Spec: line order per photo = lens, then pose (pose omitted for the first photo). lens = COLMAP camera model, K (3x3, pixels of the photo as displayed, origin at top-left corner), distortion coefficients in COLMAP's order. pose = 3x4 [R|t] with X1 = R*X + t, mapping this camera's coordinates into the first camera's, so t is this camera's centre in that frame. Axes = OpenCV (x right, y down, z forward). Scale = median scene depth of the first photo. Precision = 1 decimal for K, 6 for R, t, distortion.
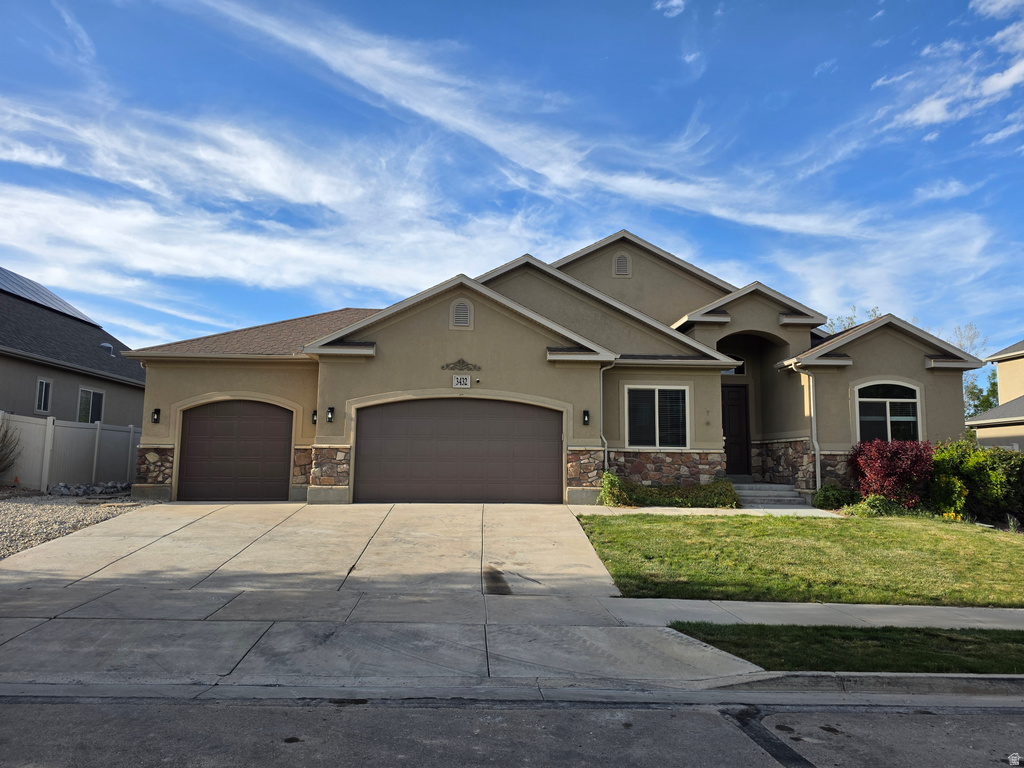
lens RADIAL K [[715.2, 0, 525.3], [0, 715.2, 382.0], [0, 0, 1]] dist [0.054320, -0.041109]
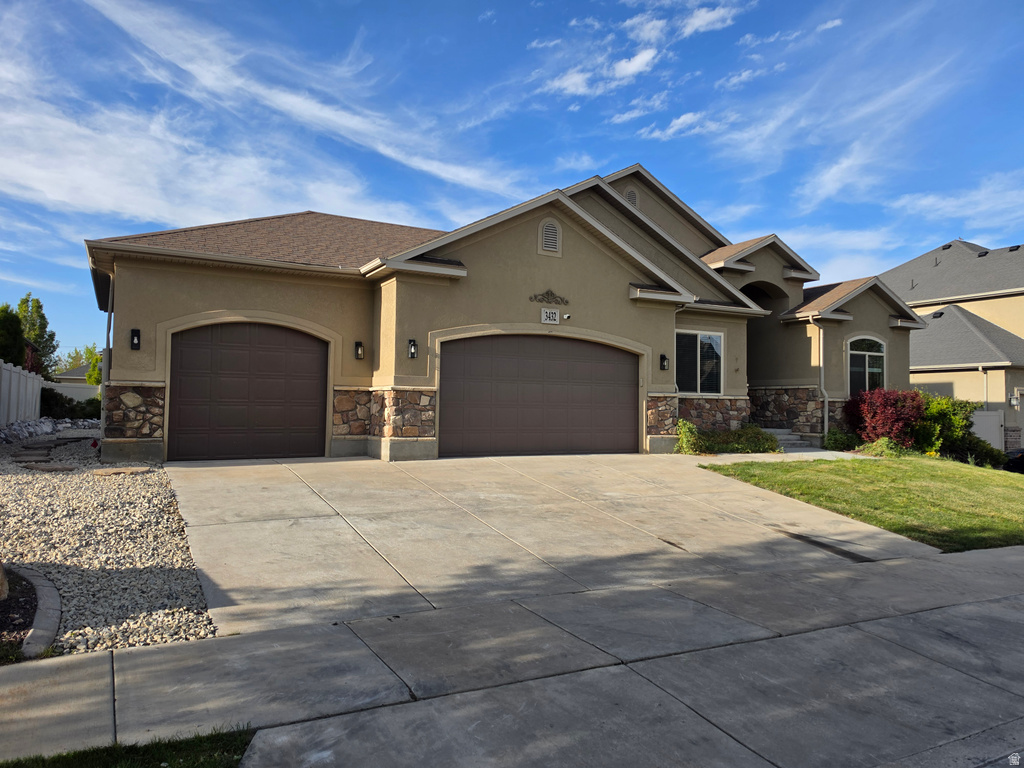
lens RADIAL K [[715.2, 0, 504.8], [0, 715.2, 402.1], [0, 0, 1]] dist [0.054320, -0.041109]
pose [[0.902679, 0.005338, 0.430281, -0.482883], [-0.053531, 0.993549, 0.099974, 0.017989], [-0.426972, -0.113277, 0.897142, 0.222938]]
